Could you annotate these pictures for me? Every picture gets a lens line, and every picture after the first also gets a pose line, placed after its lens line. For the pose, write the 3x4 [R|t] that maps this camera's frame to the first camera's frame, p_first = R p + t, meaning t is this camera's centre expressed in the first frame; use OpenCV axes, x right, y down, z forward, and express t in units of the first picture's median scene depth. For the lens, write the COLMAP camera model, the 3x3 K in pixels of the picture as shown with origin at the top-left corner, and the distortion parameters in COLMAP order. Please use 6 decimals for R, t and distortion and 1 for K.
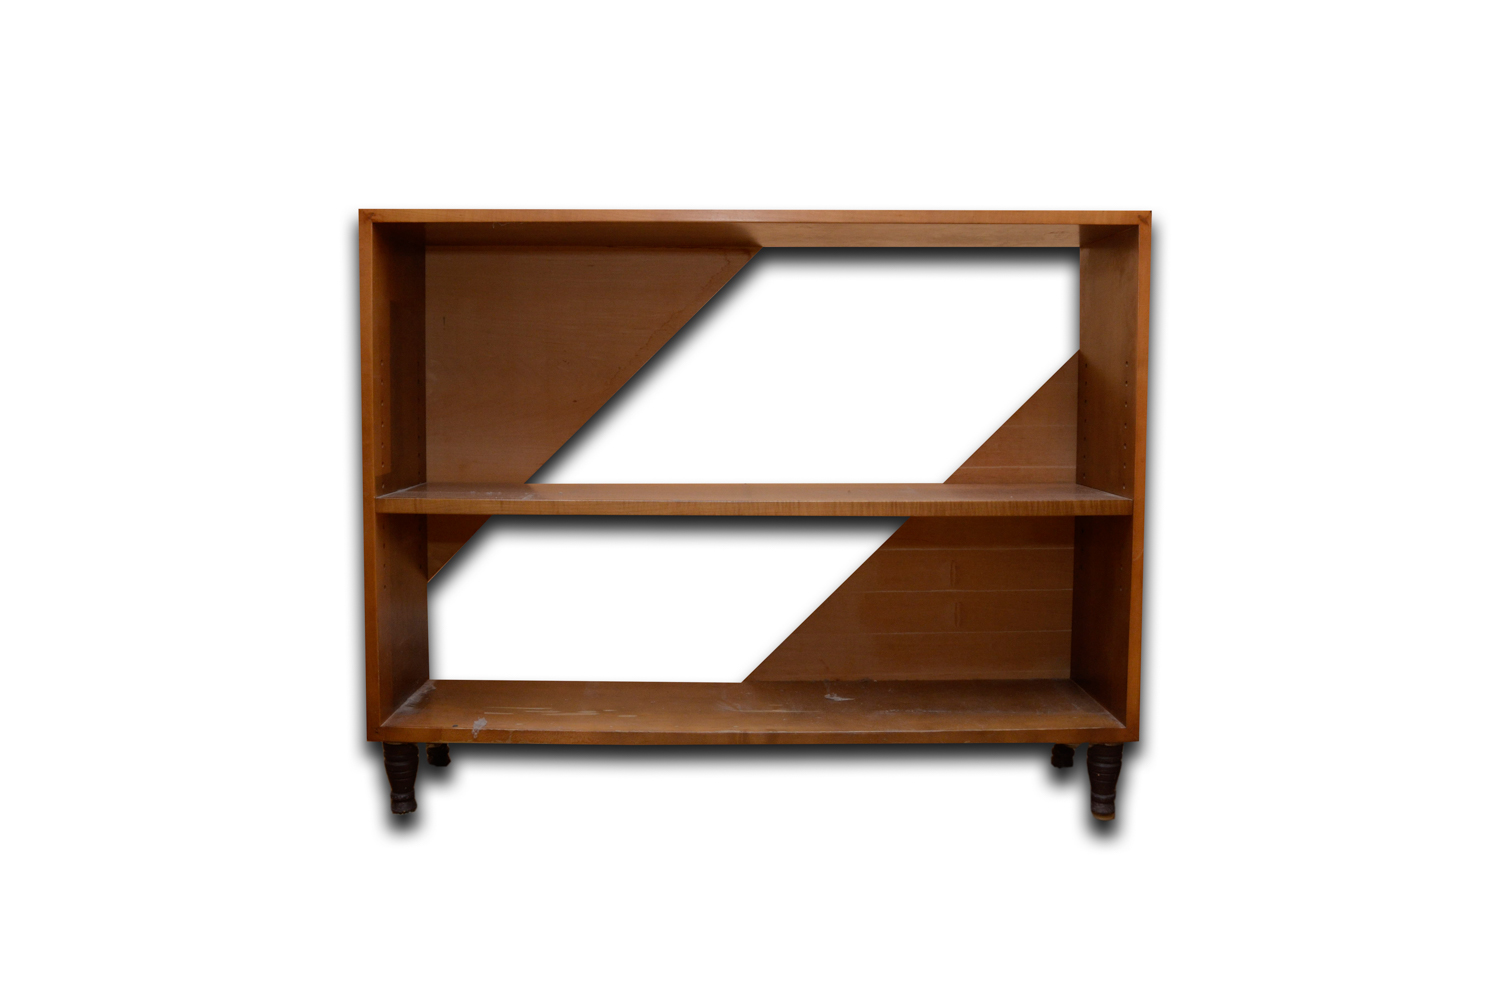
lens RADIAL K [[1103.7, 0, 751.3], [0, 1103.7, 445.6], [0, 0, 1]] dist [-0.130666, 0.000281]
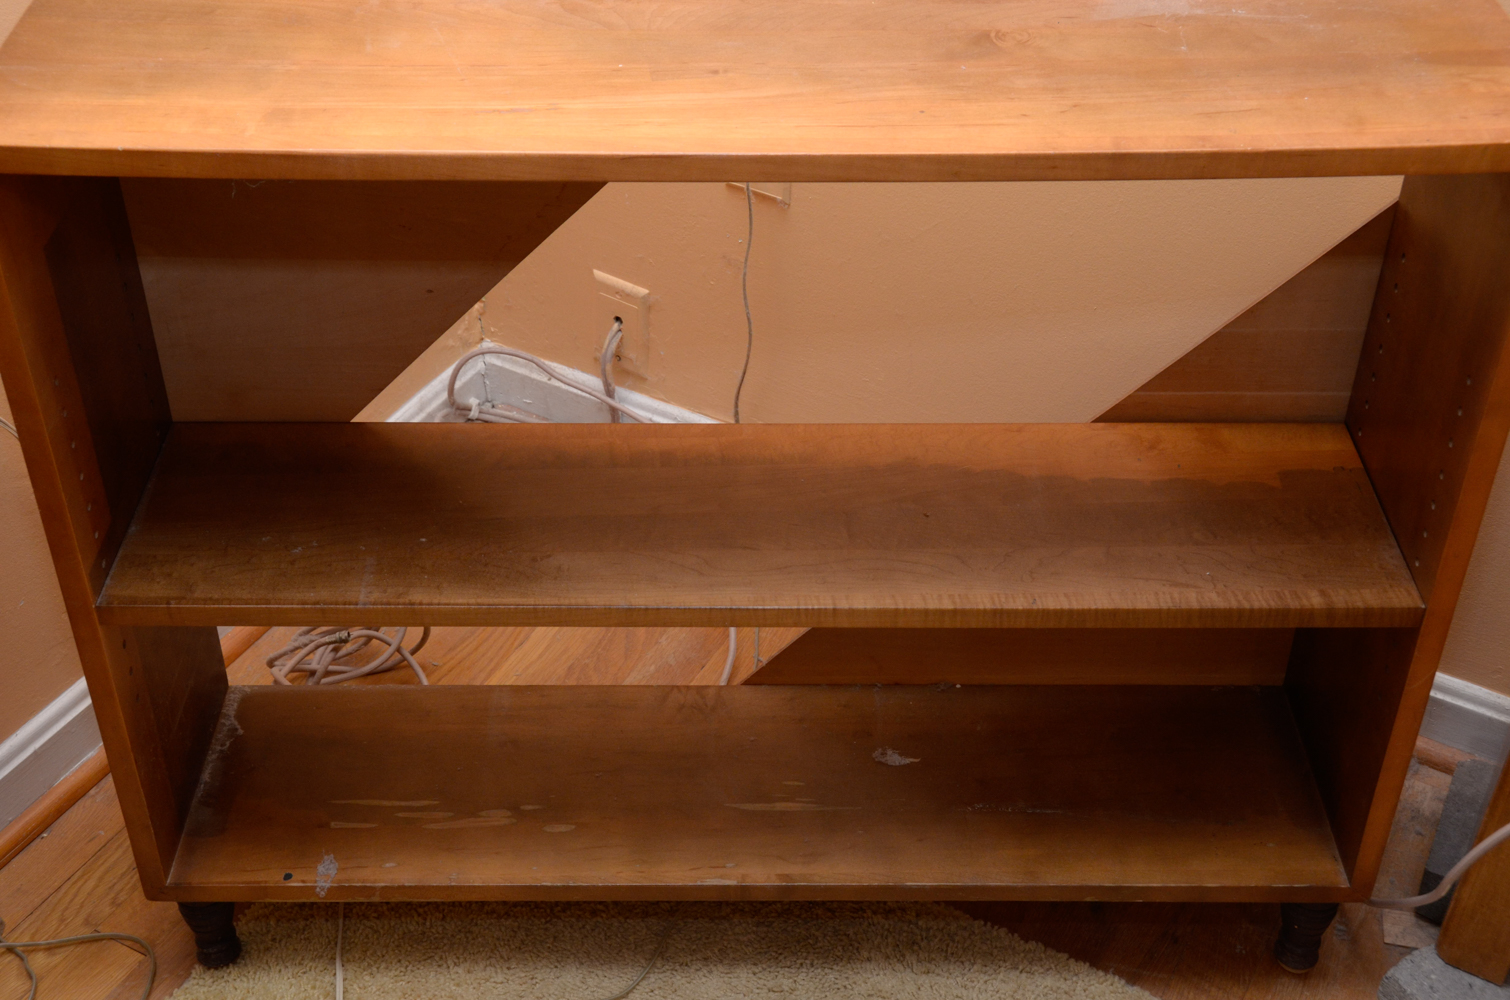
lens RADIAL K [[1968.5, 0, 755.0], [0, 1968.5, 500.0], [0, 0, 1]] dist [0.037526, 0.358719]
pose [[0.999944, 0.007609, -0.007328, 0.007914], [-0.002046, 0.820070, 0.572260, -0.584131], [0.010364, -0.572213, 0.820039, 0.175083]]
